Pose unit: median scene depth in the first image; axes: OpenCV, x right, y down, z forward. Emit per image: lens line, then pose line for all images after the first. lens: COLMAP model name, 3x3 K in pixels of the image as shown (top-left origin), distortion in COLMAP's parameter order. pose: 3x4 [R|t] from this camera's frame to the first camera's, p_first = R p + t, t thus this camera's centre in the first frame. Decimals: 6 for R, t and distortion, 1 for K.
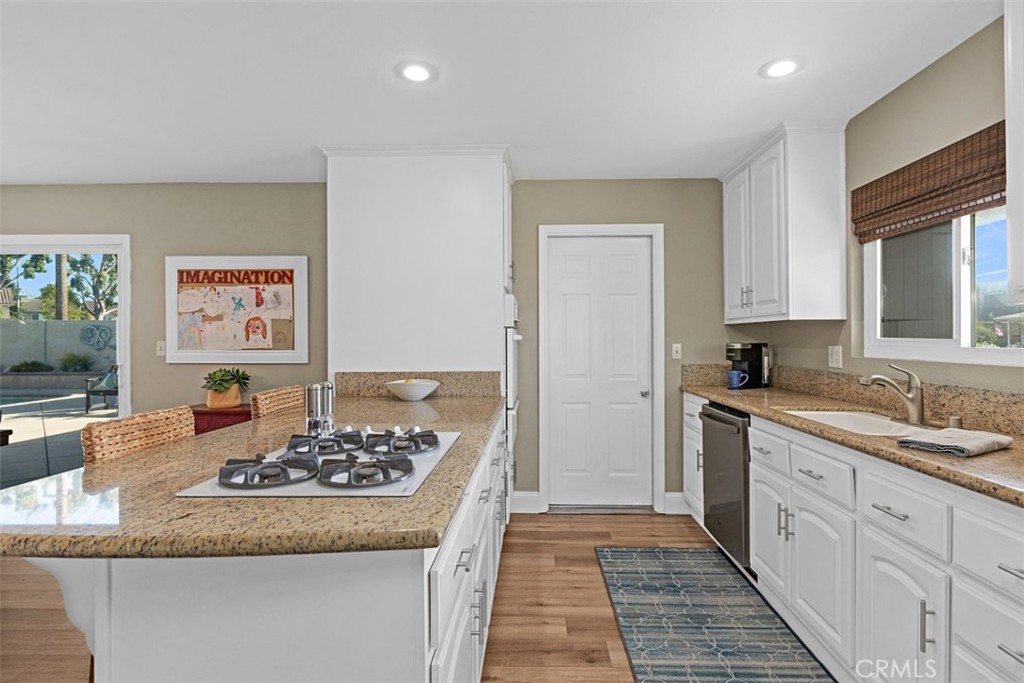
lens RADIAL K [[530.7, 0, 528.6], [0, 530.7, 343.7], [0, 0, 1]] dist [0.005897, 0.000106]
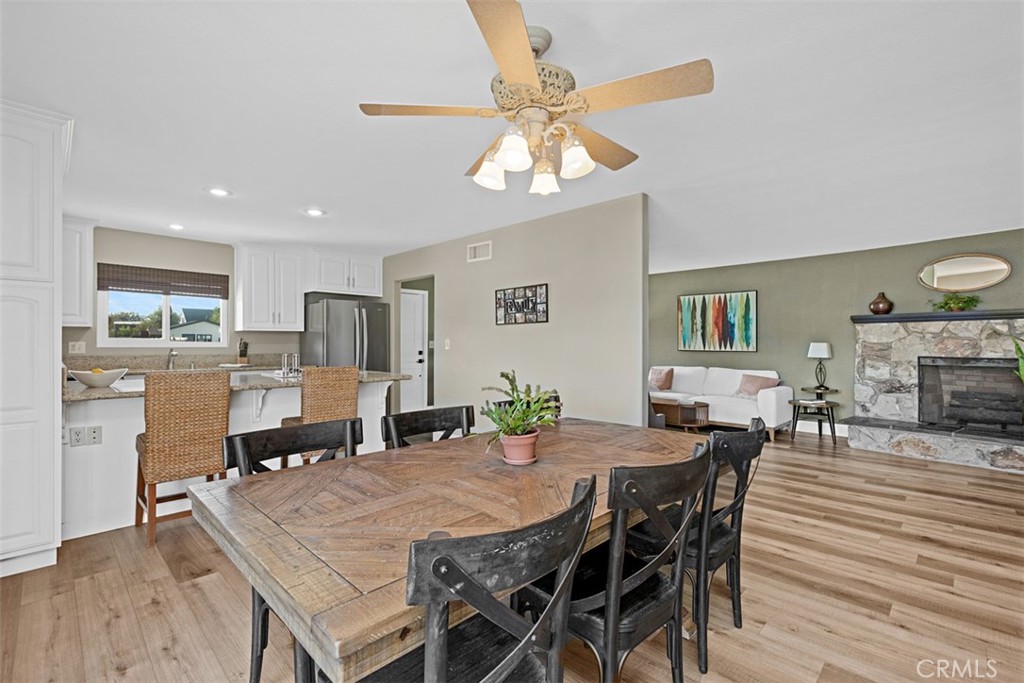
lens RADIAL K [[454.6, 0, 511.4], [0, 454.6, 334.0], [0, 0, 1]] dist [0.012785, -0.005071]
pose [[-0.736305, 0.017775, 0.676416, -1.197434], [0.006898, 0.999800, -0.018764, 0.013959], [-0.676614, -0.009150, -0.736281, 0.869656]]
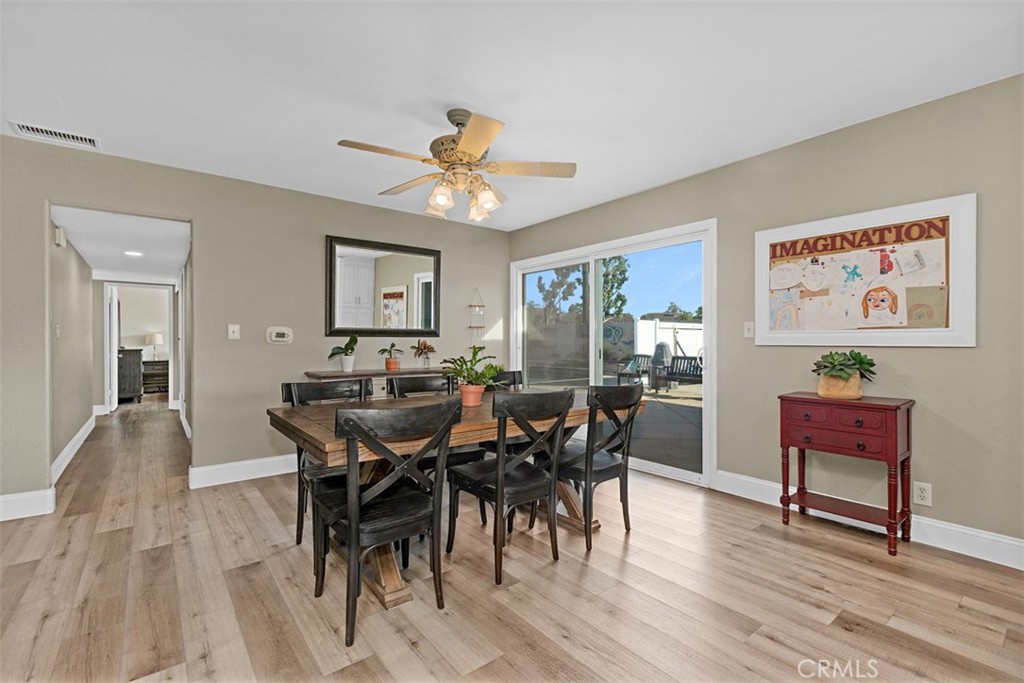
lens RADIAL K [[454.6, 0, 504.7], [0, 454.6, 340.3], [0, 0, 1]] dist [0.012785, -0.005071]
pose [[0.649650, -0.000105, -0.760234, -0.360026], [-0.006792, 0.999959, -0.005942, 0.036018], [0.760203, 0.009024, 0.649623, 0.140062]]
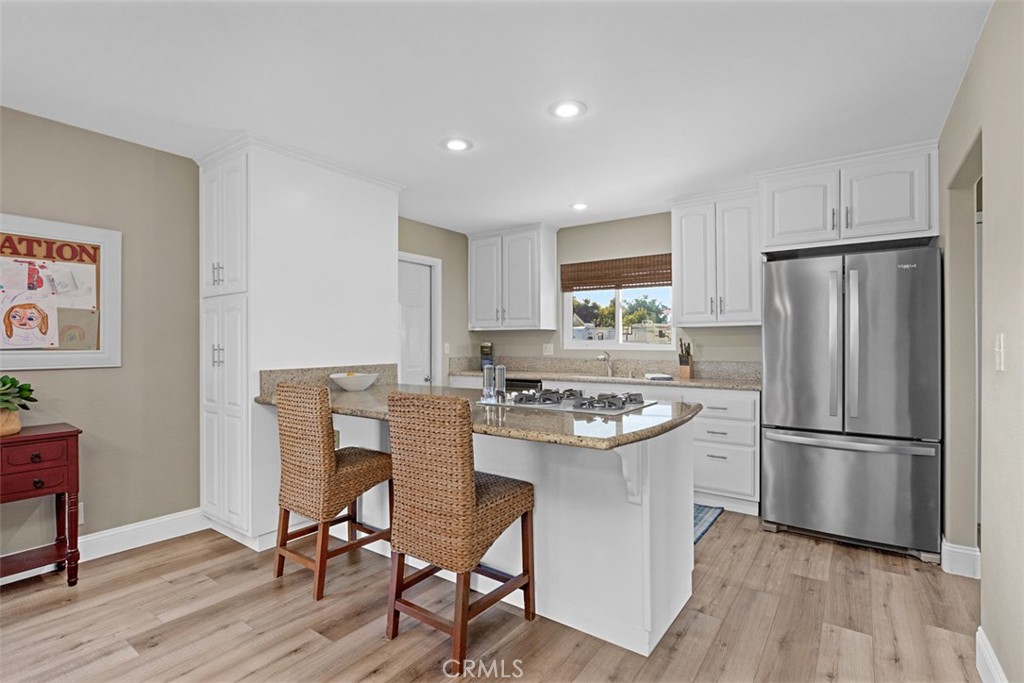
lens RADIAL K [[485.6, 0, 519.8], [0, 485.6, 342.9], [0, 0, 1]] dist [0.009679, -0.001014]
pose [[0.552784, 0.003388, 0.833318, -0.694766], [0.005762, 0.999952, -0.007888, 0.010591], [-0.833305, 0.009162, 0.552738, 0.097757]]
